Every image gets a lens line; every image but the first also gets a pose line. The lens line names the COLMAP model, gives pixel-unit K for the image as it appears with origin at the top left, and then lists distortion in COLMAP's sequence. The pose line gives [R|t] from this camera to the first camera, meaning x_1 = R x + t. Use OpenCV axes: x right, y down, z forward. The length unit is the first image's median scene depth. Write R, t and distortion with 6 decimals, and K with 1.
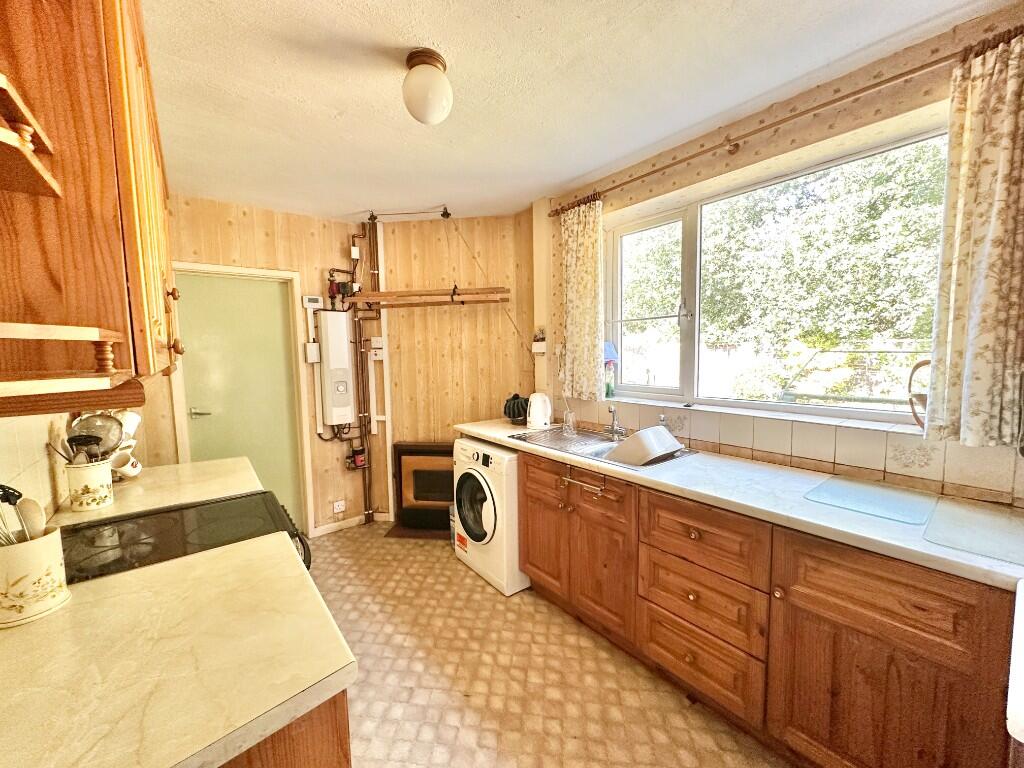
lens RADIAL K [[408.1, 0, 512.7], [0, 408.1, 383.3], [0, 0, 1]] dist [-0.000704, 0.000445]
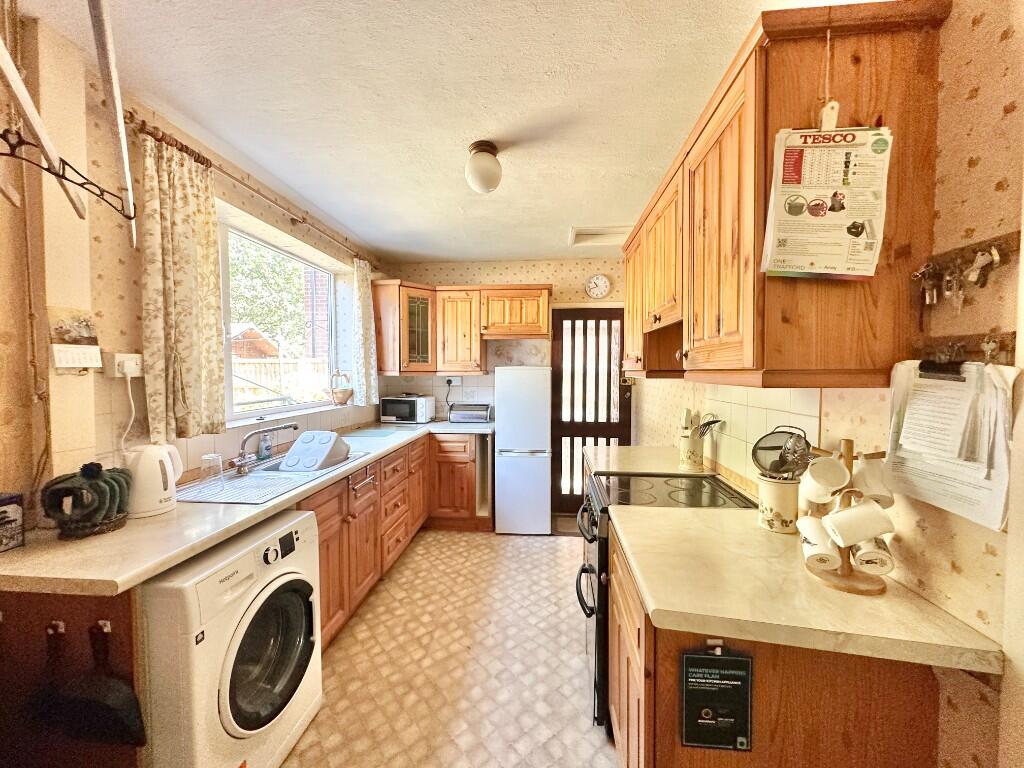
lens RADIAL K [[408.1, 0, 510.3], [0, 408.1, 383.3], [0, 0, 1]] dist [-0.000704, 0.000445]
pose [[-0.726111, -0.007116, 0.687541, -0.885981], [0.067537, 0.994373, 0.081617, -0.092037], [-0.684253, 0.105698, -0.721544, 1.467632]]
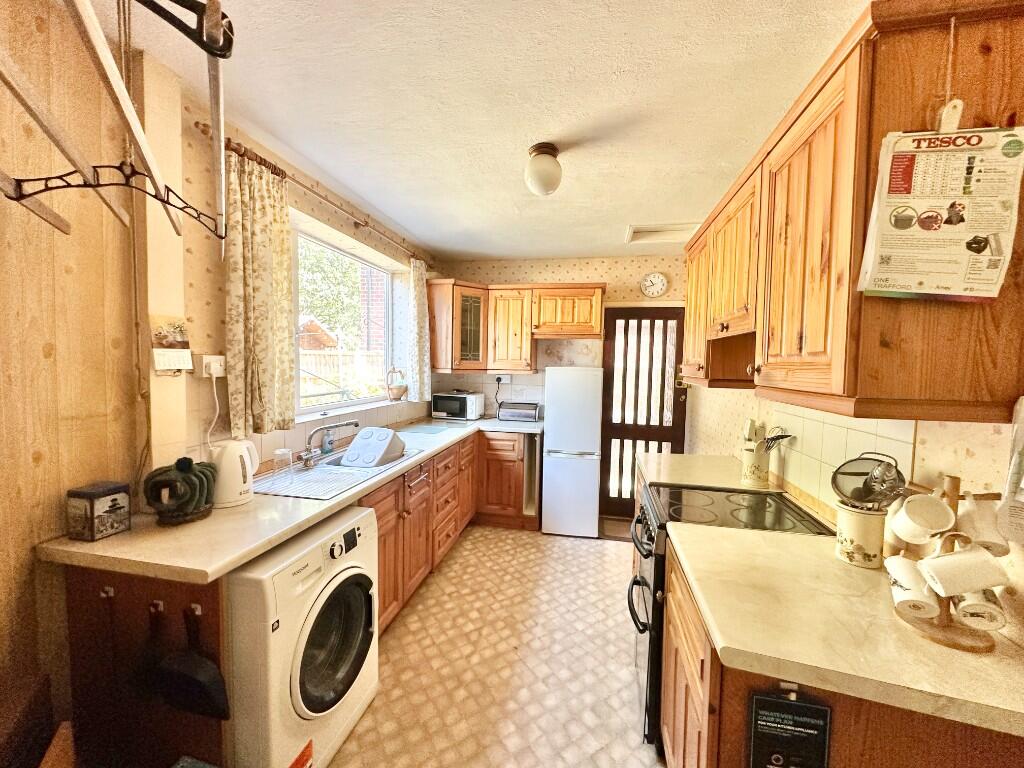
lens RADIAL K [[408.1, 0, 510.7], [0, 408.1, 383.0], [0, 0, 1]] dist [-0.000704, 0.000445]
pose [[-0.647411, -0.037341, 0.761226, -0.866048], [0.051803, 0.994333, 0.092834, -0.123533], [-0.760379, 0.099536, -0.641807, 1.479088]]
